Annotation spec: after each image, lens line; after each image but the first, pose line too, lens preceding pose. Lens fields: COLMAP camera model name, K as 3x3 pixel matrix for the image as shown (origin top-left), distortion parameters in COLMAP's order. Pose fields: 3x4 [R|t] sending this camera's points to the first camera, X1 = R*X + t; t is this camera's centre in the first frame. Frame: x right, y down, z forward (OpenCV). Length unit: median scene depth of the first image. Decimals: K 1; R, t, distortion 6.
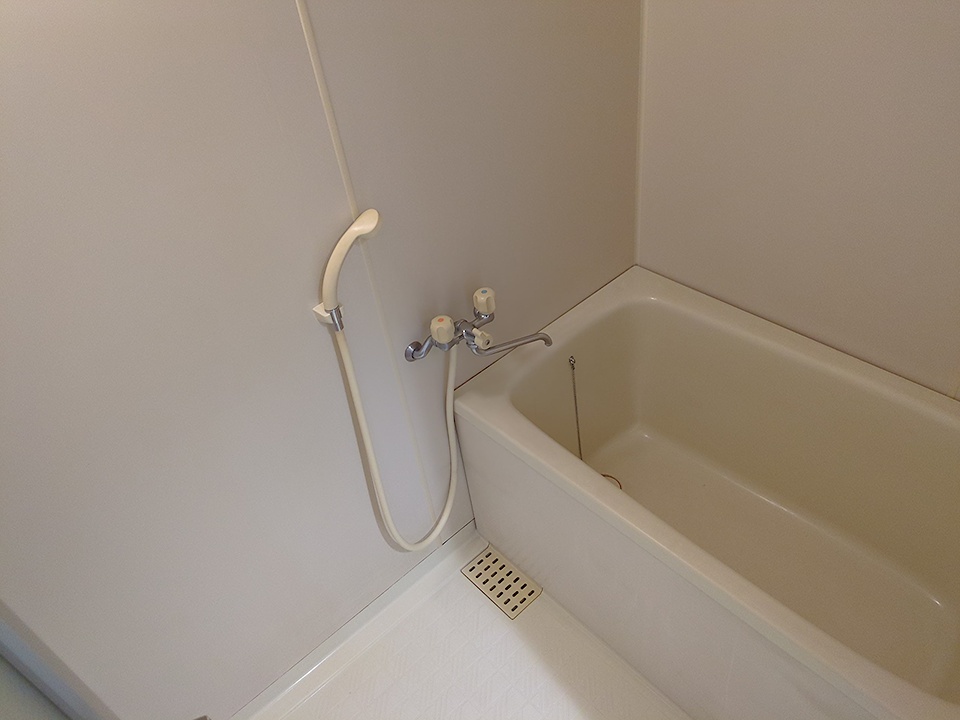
lens RADIAL K [[724.8, 0, 482.5], [0, 724.8, 359.5], [0, 0, 1]] dist [0.029612, -0.005580]
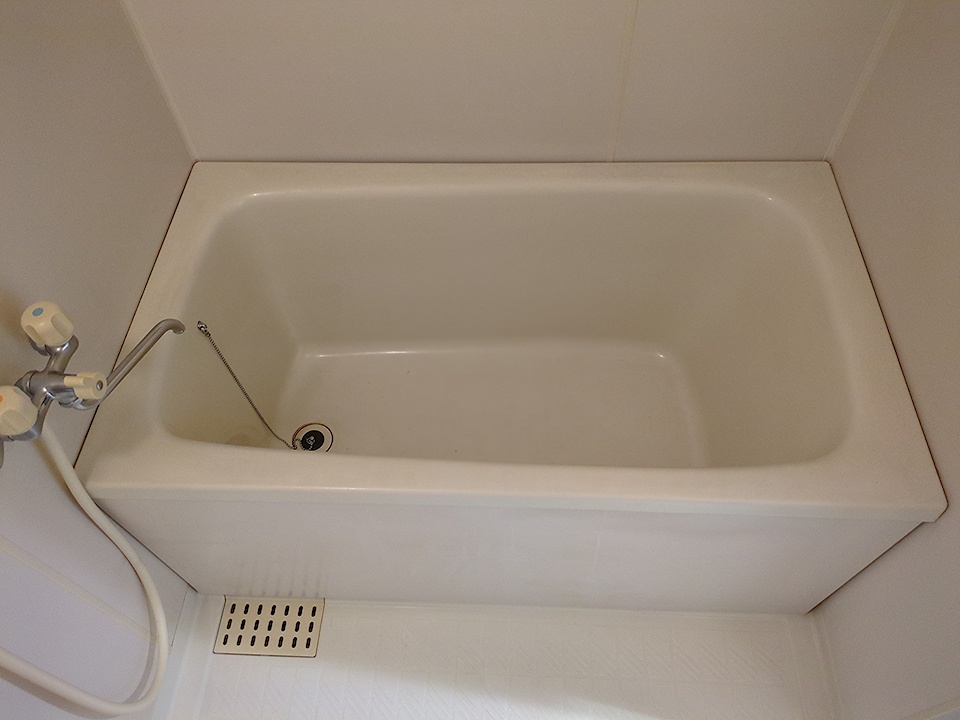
lens RADIAL K [[724.8, 0, 476.6], [0, 724.8, 361.3], [0, 0, 1]] dist [0.029612, -0.005580]
pose [[0.702135, -0.529232, 0.476362, -0.040469], [0.425056, 0.848257, 0.315890, -0.077836], [-0.571257, -0.019317, 0.820544, 0.271933]]
